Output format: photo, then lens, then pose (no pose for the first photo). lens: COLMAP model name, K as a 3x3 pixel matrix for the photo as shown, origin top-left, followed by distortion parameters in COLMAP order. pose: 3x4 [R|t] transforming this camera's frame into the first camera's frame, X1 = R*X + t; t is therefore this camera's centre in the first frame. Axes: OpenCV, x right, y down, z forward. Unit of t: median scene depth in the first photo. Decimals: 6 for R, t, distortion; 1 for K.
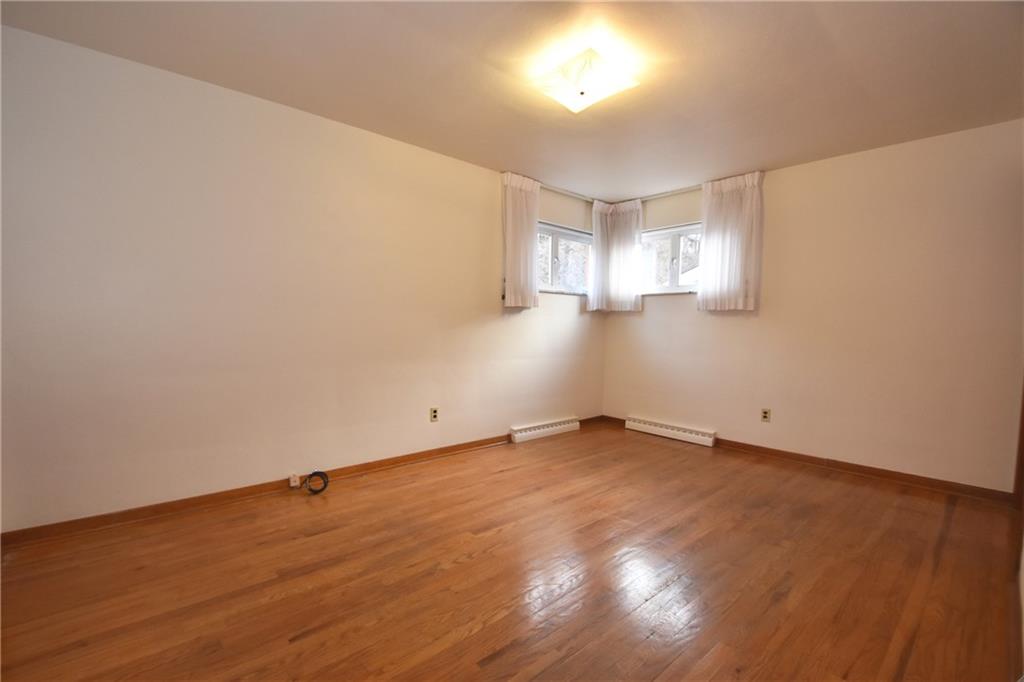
lens RADIAL K [[452.7, 0, 506.3], [0, 452.7, 355.2], [0, 0, 1]] dist [0.026313, -0.028058]
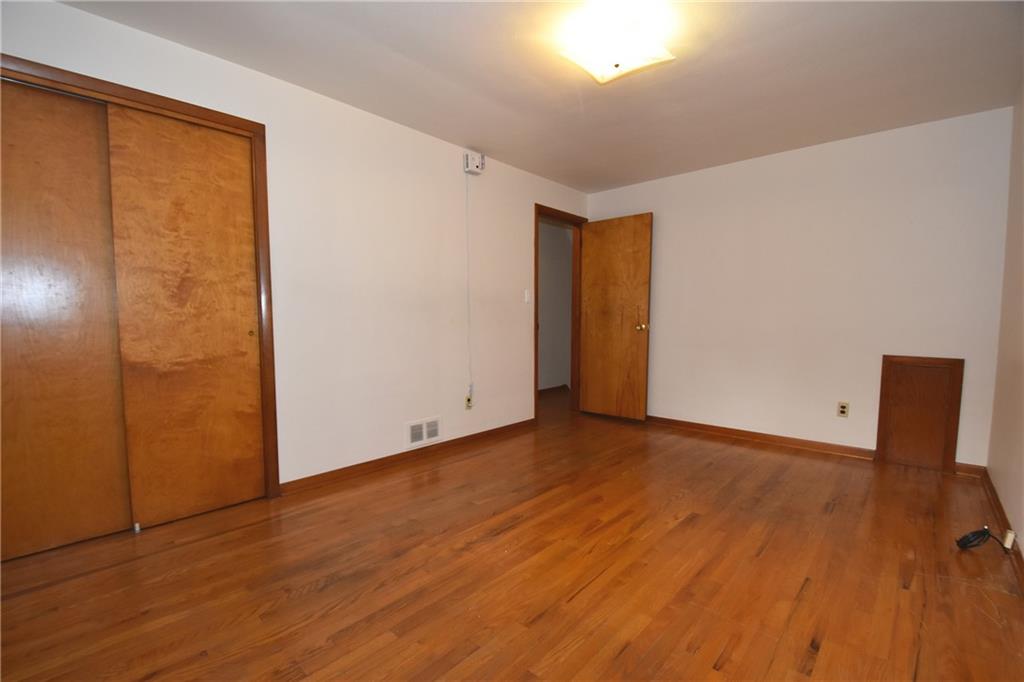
lens RADIAL K [[452.7, 0, 506.3], [0, 452.7, 355.2], [0, 0, 1]] dist [0.026313, -0.028058]
pose [[-0.995158, -0.008347, -0.097928, 0.463828], [-0.022446, 0.989355, 0.143779, -0.107692], [0.095686, 0.145281, -0.984753, 1.914534]]
